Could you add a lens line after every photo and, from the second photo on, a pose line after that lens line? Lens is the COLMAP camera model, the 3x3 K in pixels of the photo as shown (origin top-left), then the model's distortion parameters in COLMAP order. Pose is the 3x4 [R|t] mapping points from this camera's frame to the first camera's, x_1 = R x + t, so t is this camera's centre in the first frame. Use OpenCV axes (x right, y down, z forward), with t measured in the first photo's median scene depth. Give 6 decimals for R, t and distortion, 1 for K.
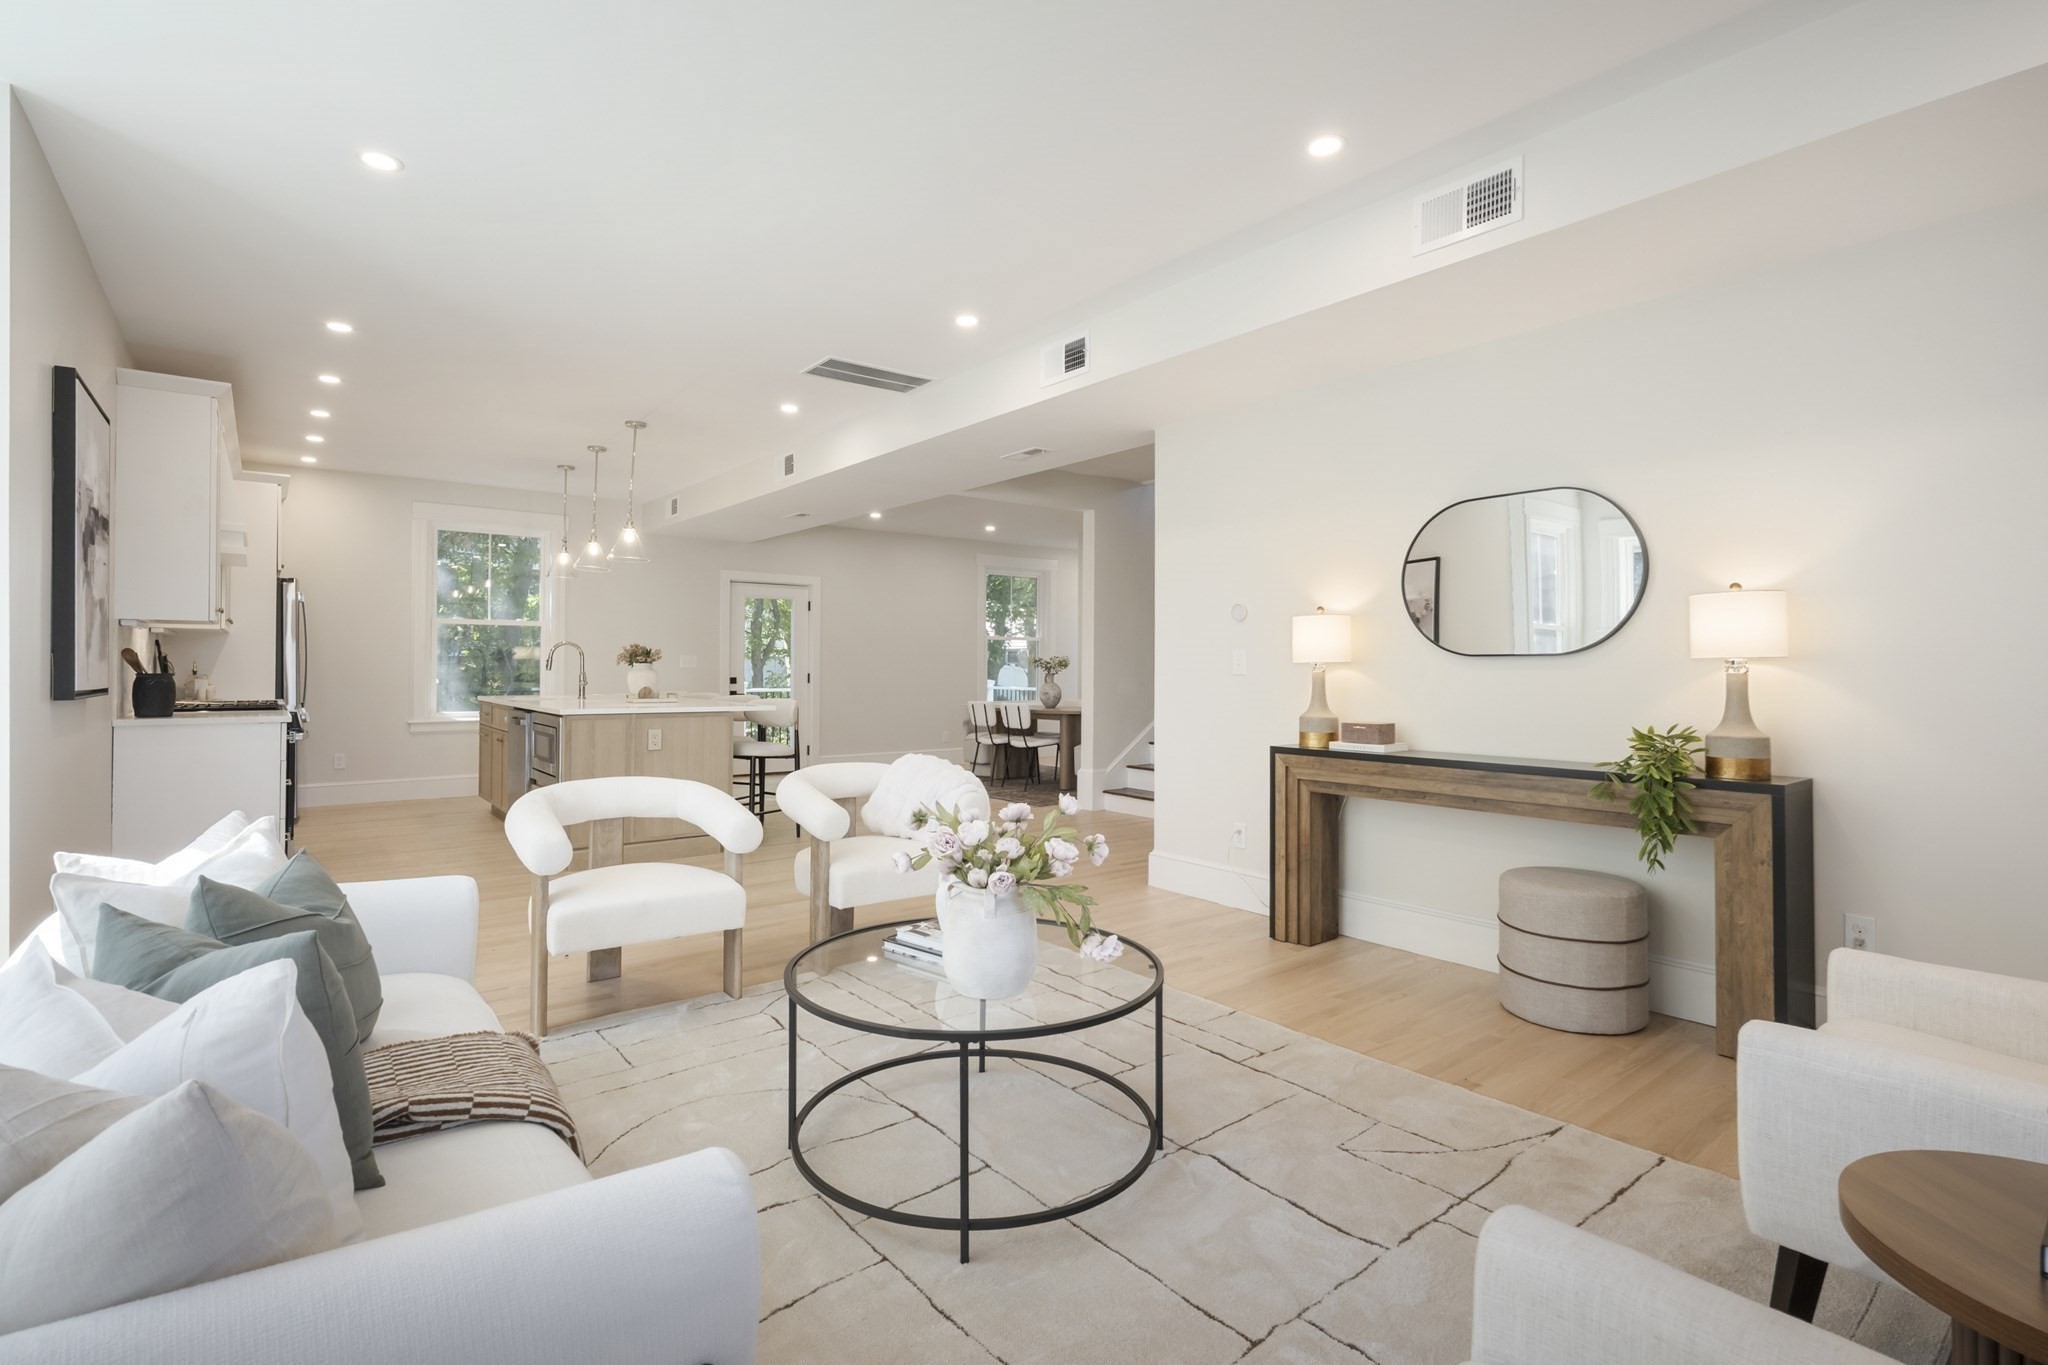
lens RADIAL K [[990.8, 0, 1025.9], [0, 990.8, 650.0], [0, 0, 1]] dist [0.000838, 0.001542]
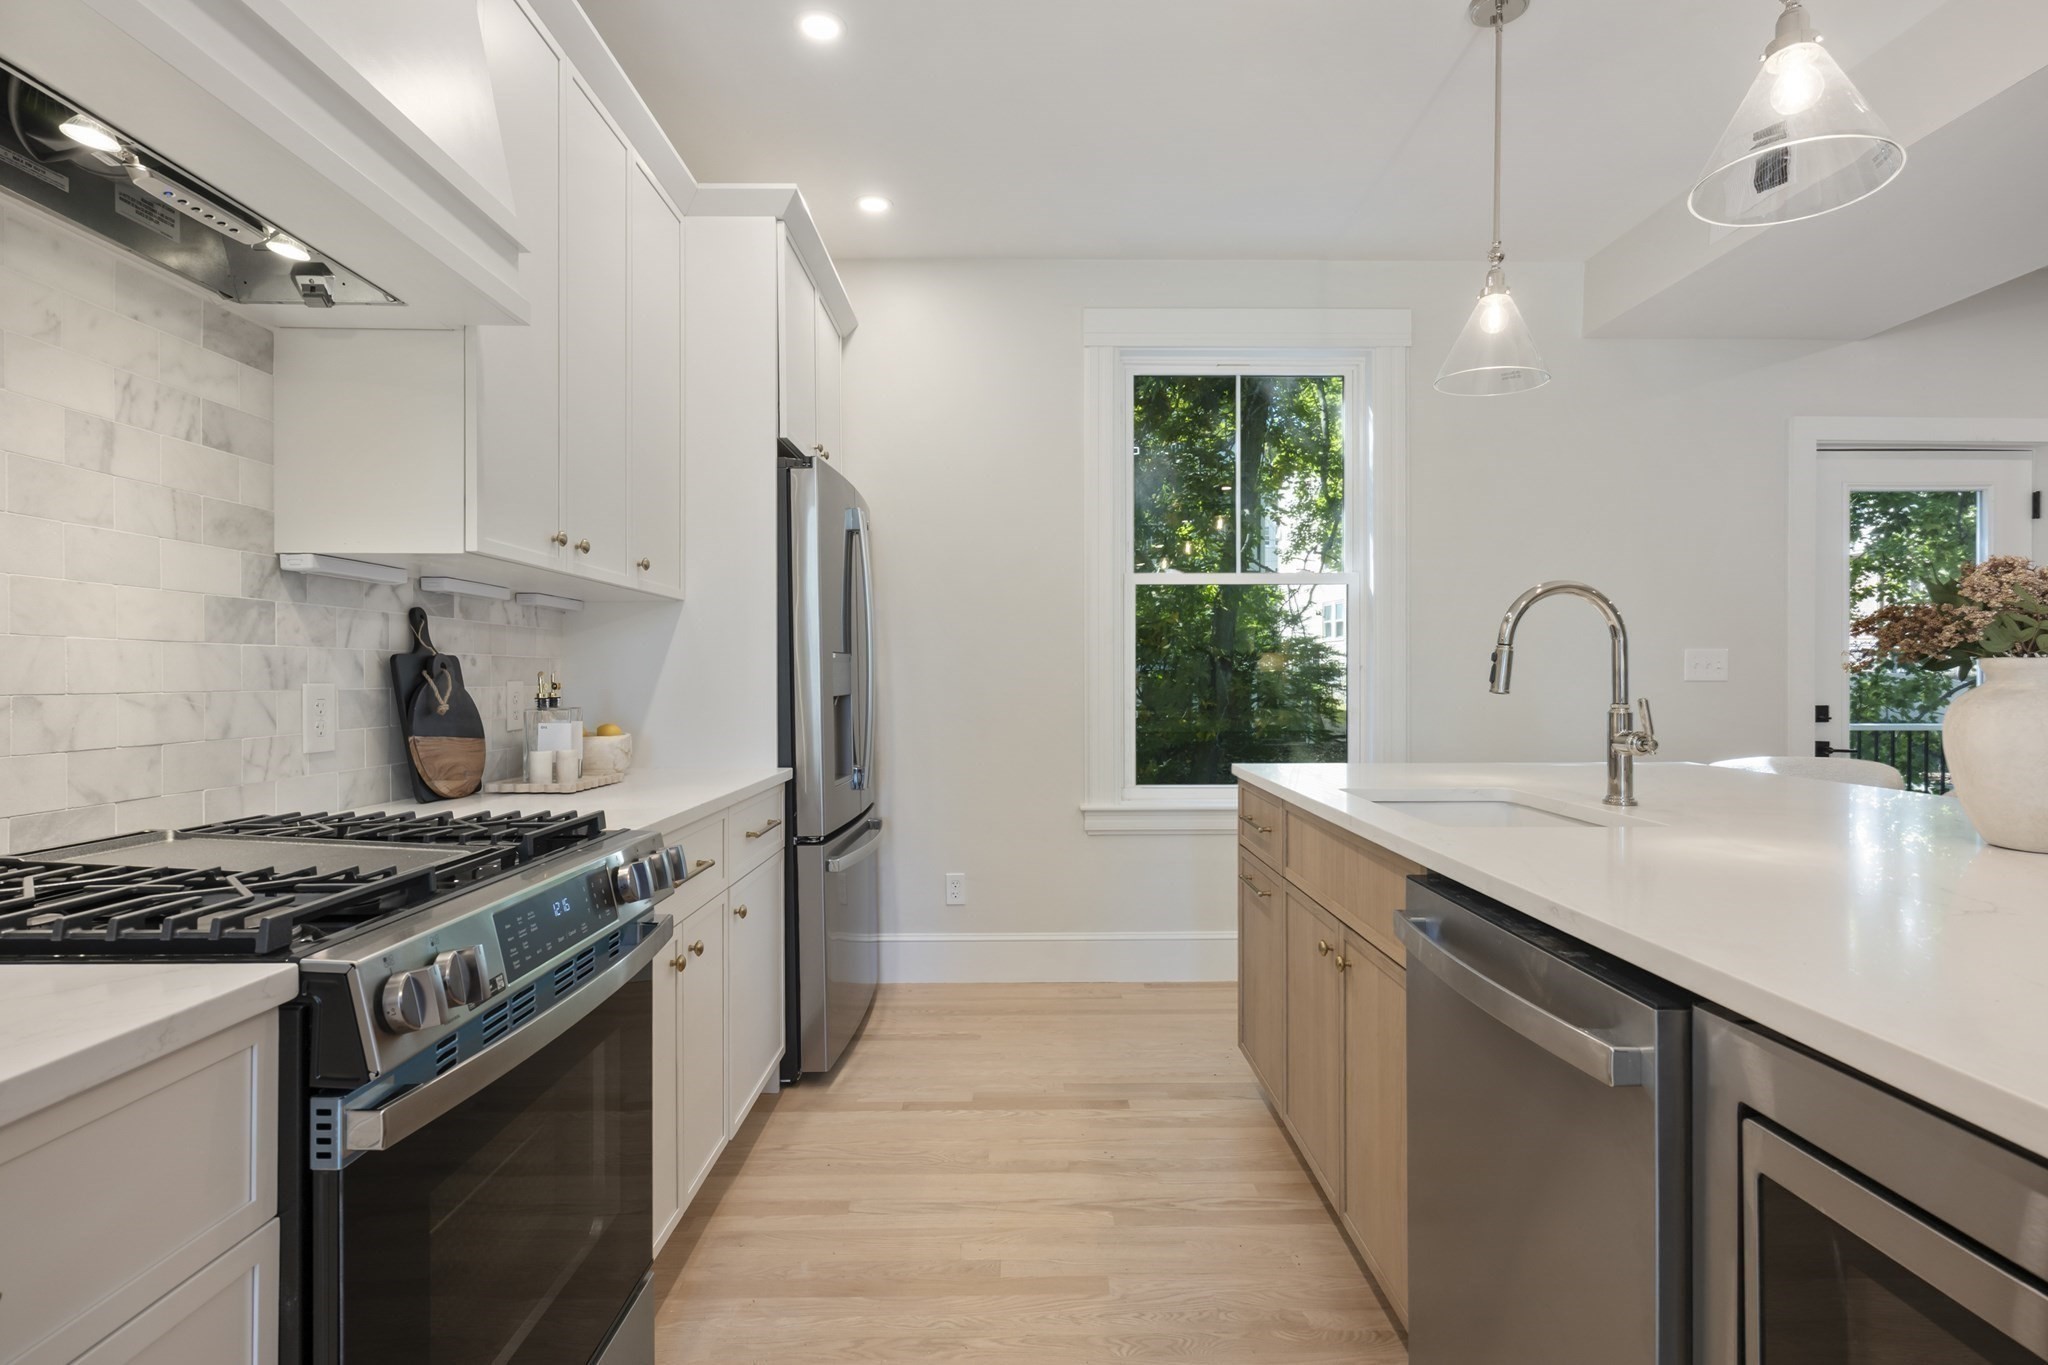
lens RADIAL K [[990.8, 0, 1018.4], [0, 990.8, 677.3], [0, 0, 1]] dist [0.000838, 0.001542]
pose [[0.786569, -0.008419, -0.617445, -0.480995], [0.016976, 0.999824, 0.007993, 0.013992], [0.617269, -0.016769, 0.786573, 0.822583]]
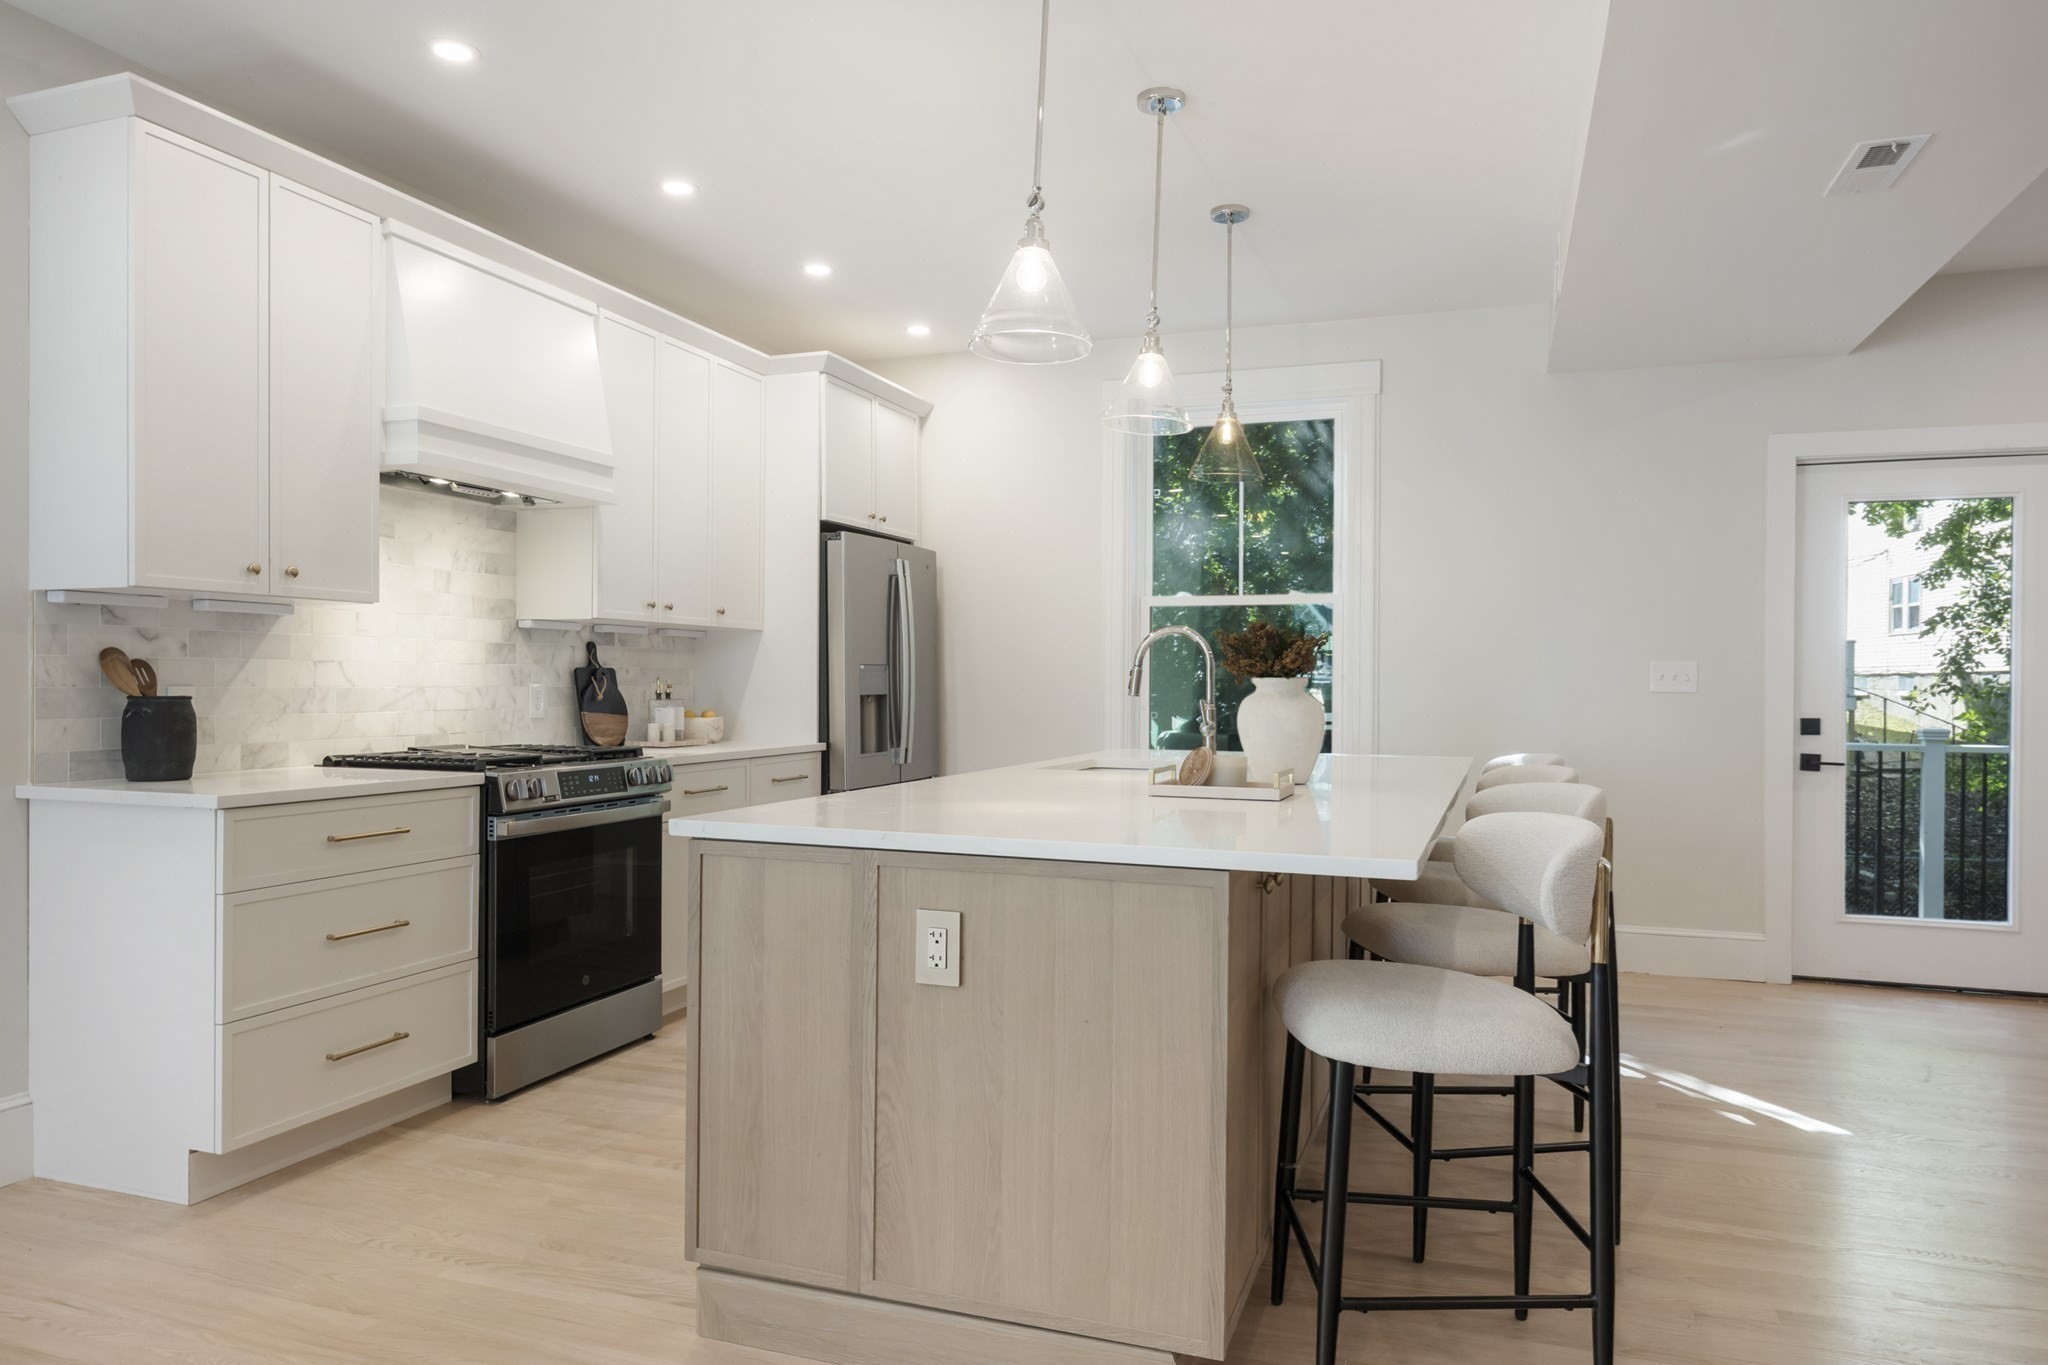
lens RADIAL K [[1297.6, 0, 1036.4], [0, 1297.6, 685.5], [0, 0, 1]] dist [-0.002017, 0.000011]
pose [[0.524256, -0.000005, -0.851561, -0.046674], [0.010473, 0.999924, 0.006441, 0.014091], [0.851496, -0.012295, 0.524217, 0.778594]]
